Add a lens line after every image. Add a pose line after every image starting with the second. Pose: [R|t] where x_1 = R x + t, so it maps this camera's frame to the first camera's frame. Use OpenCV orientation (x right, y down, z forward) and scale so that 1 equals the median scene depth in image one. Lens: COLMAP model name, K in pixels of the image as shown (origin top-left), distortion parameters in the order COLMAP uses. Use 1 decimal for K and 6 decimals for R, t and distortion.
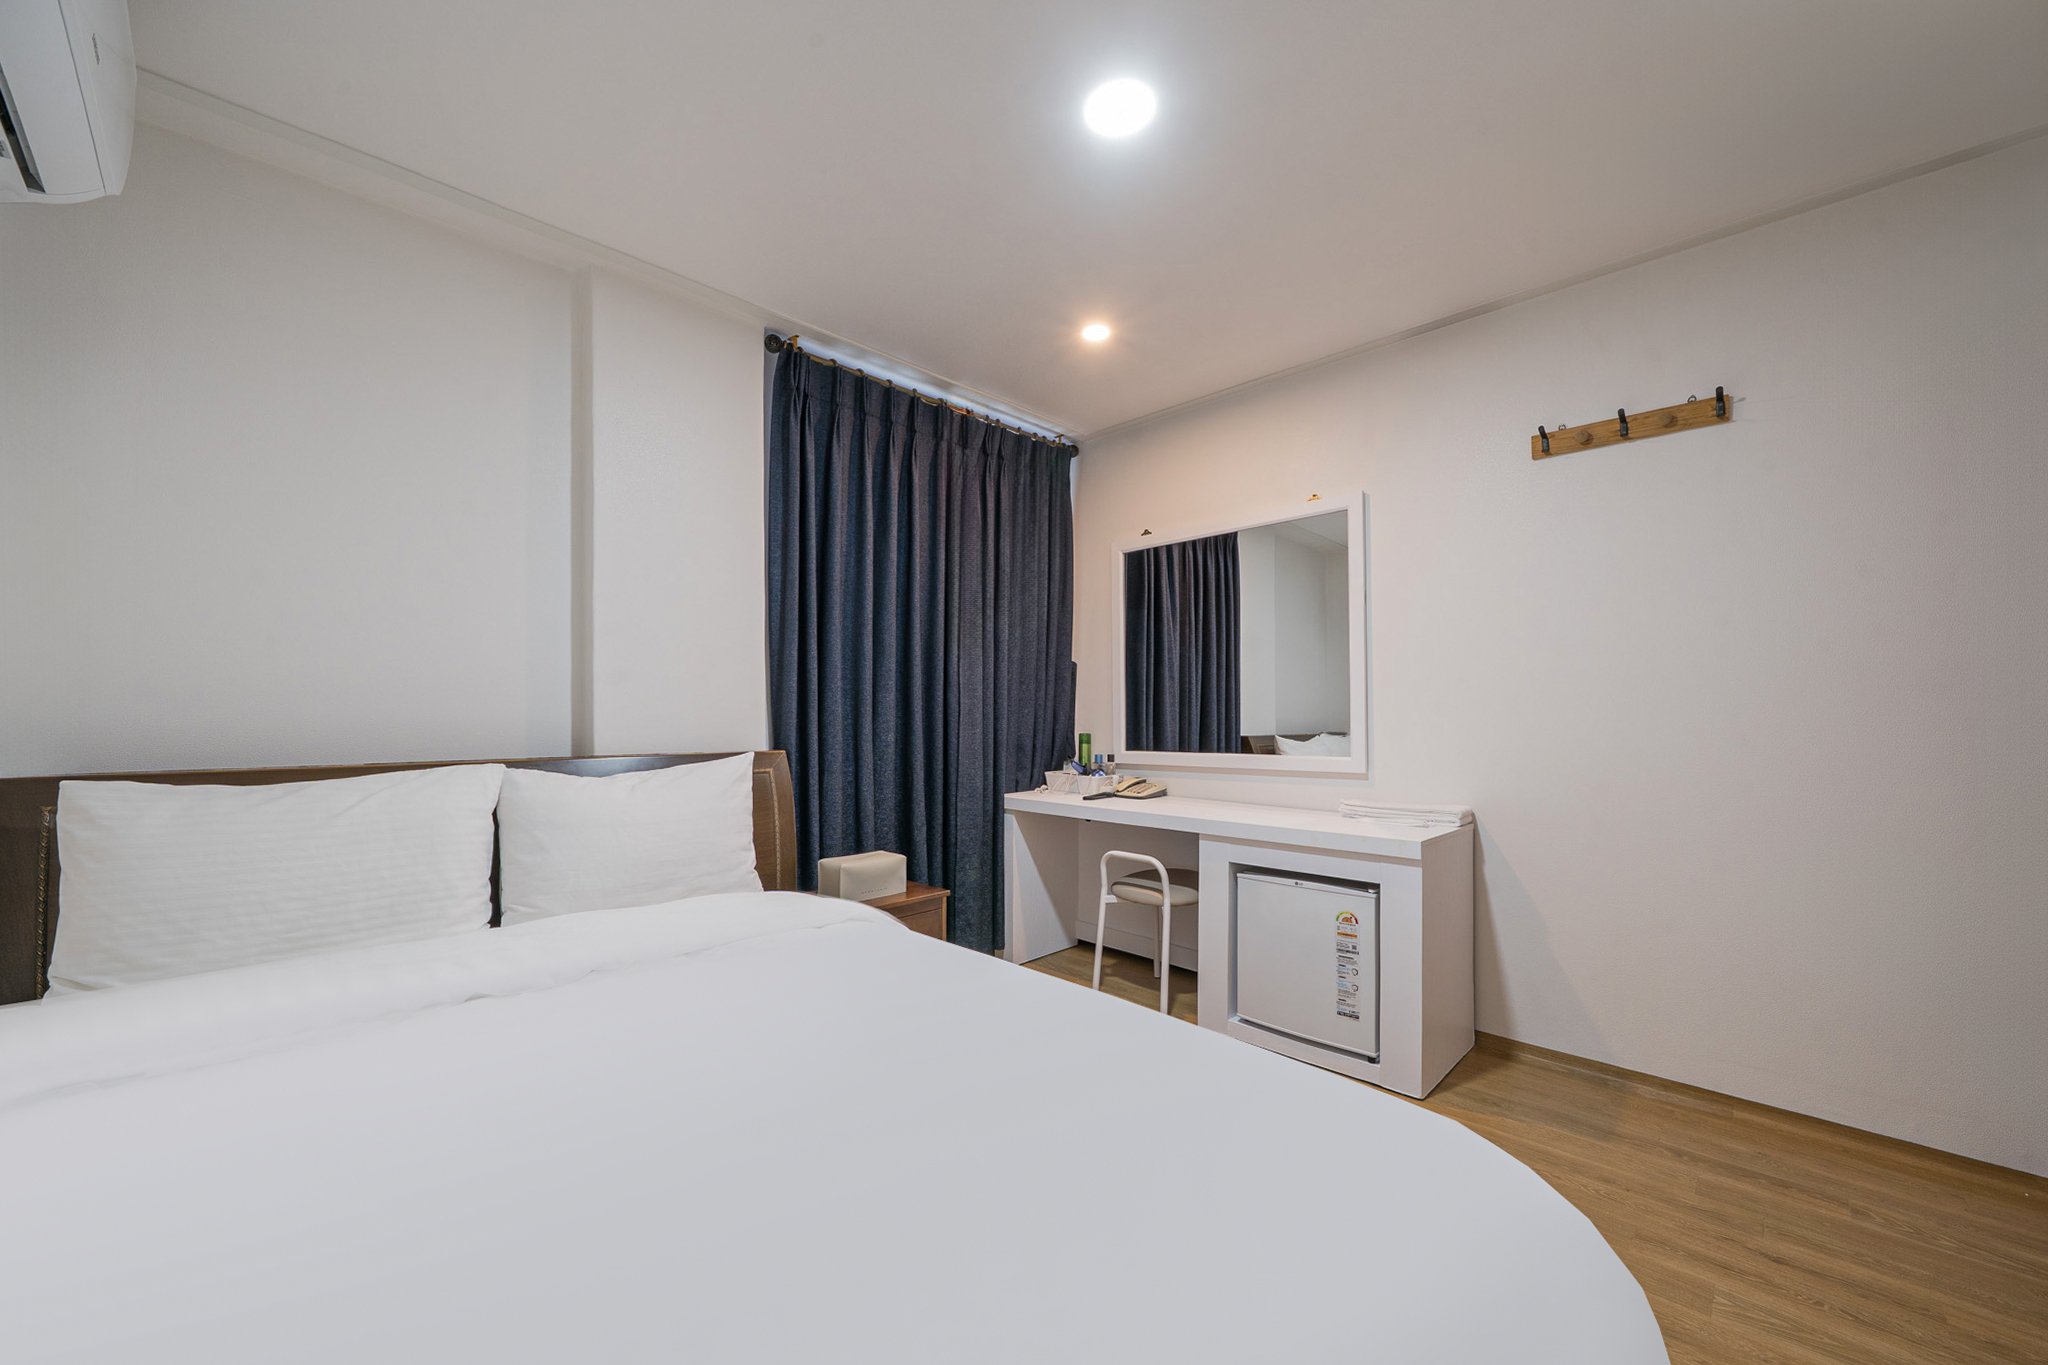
lens RADIAL K [[793.4, 0, 1023.4], [0, 793.4, 692.2], [0, 0, 1]] dist [0.002266, 0.000005]
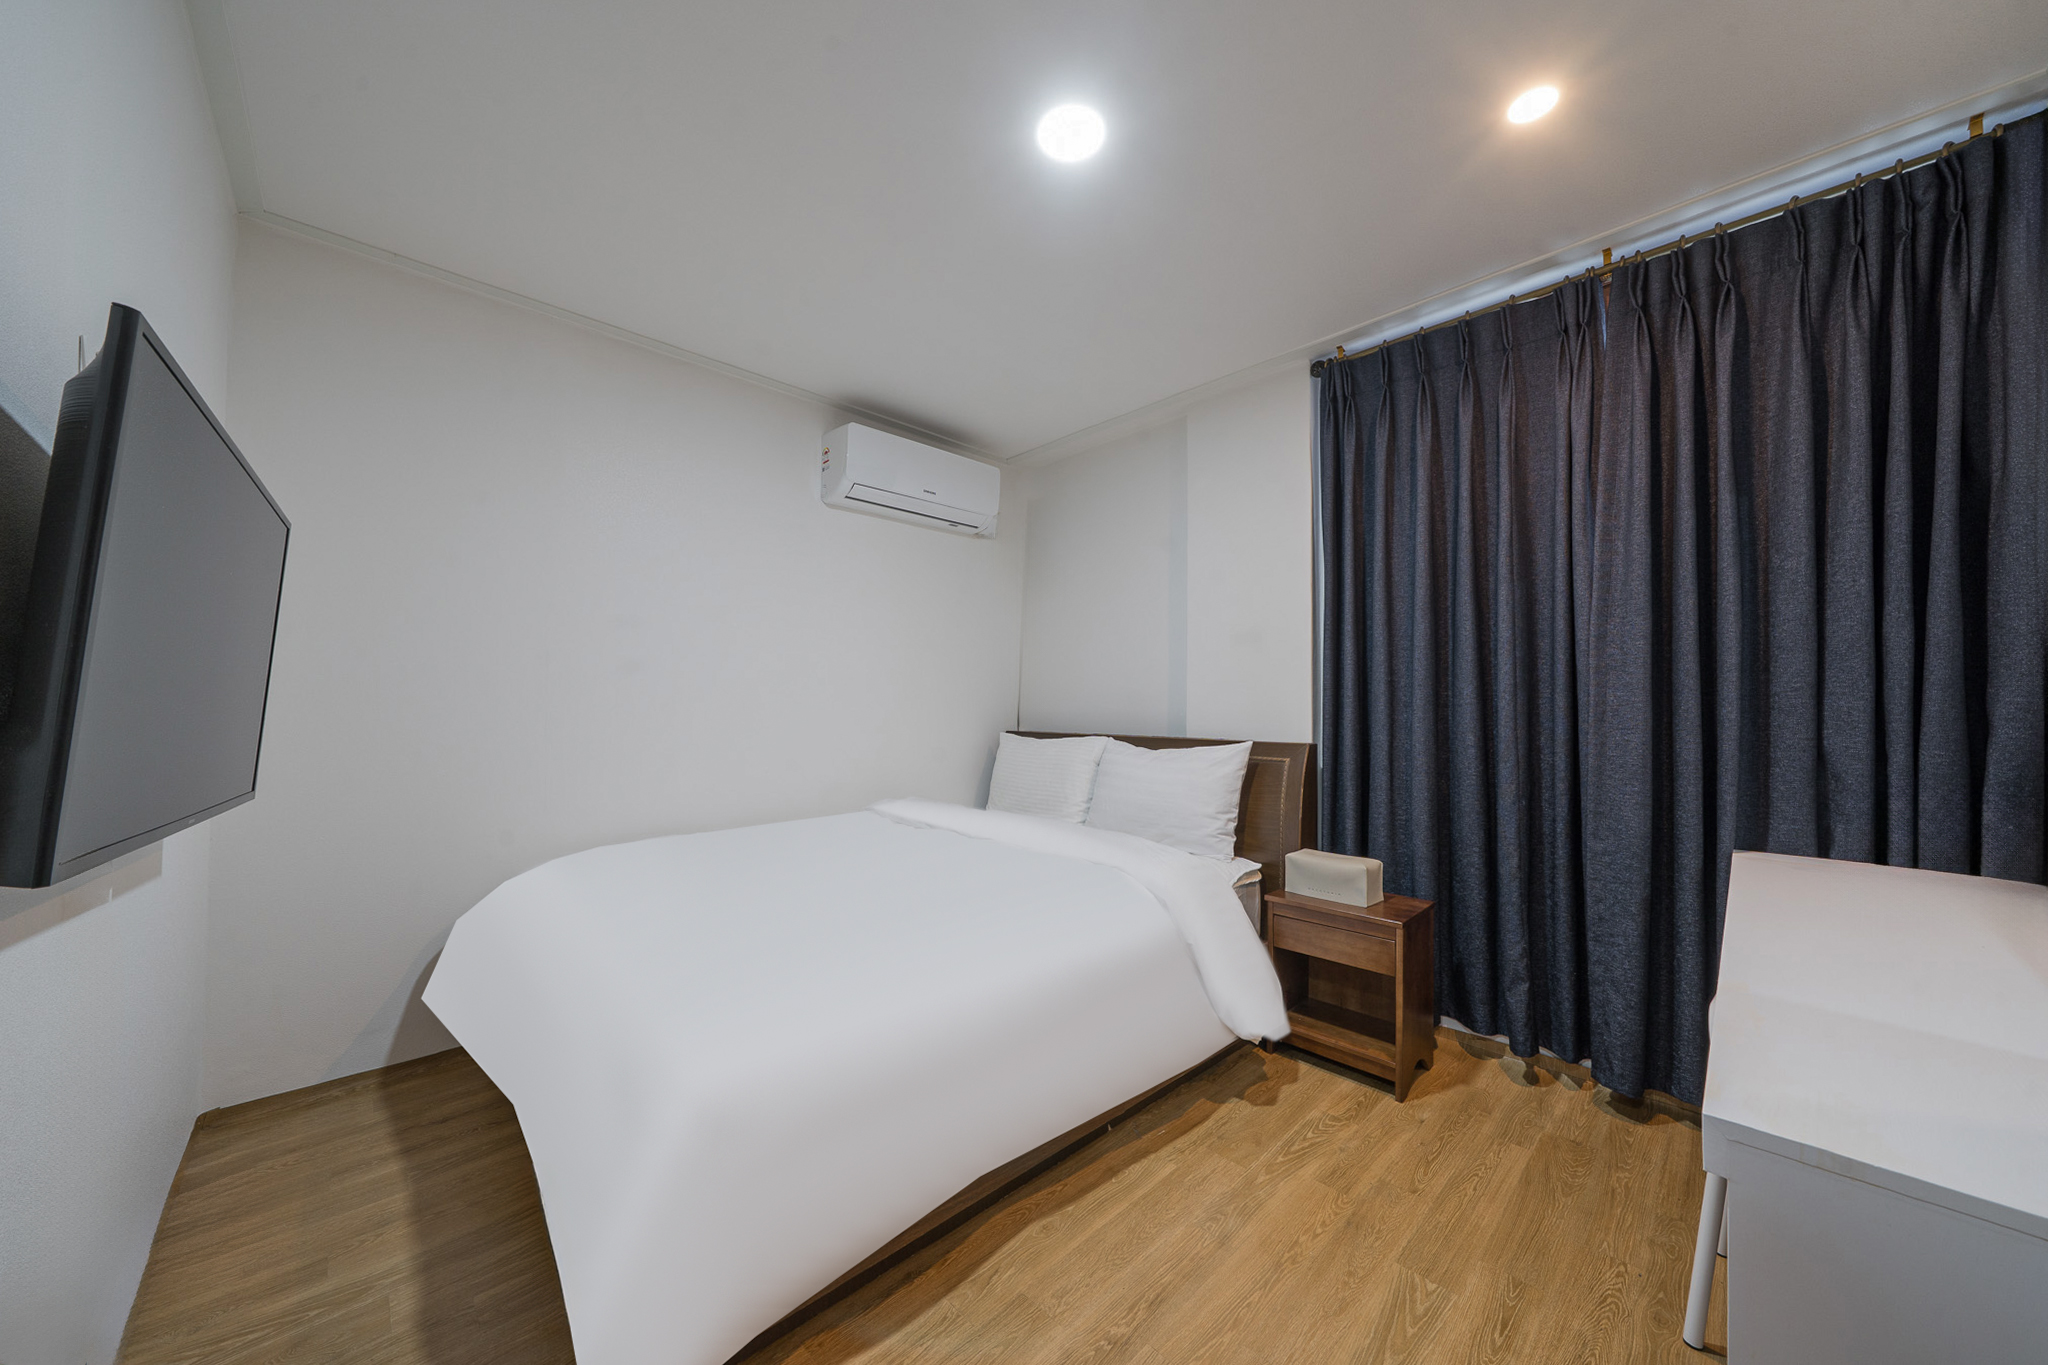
lens RADIAL K [[720.7, 0, 1033.7], [0, 720.7, 699.0], [0, 0, 1]] dist [-0.000767, 0.000043]
pose [[-0.030380, -0.010376, -0.999485, 0.622666], [0.019022, 0.999759, -0.010957, 0.013531], [0.999357, -0.019345, -0.030176, 0.586897]]
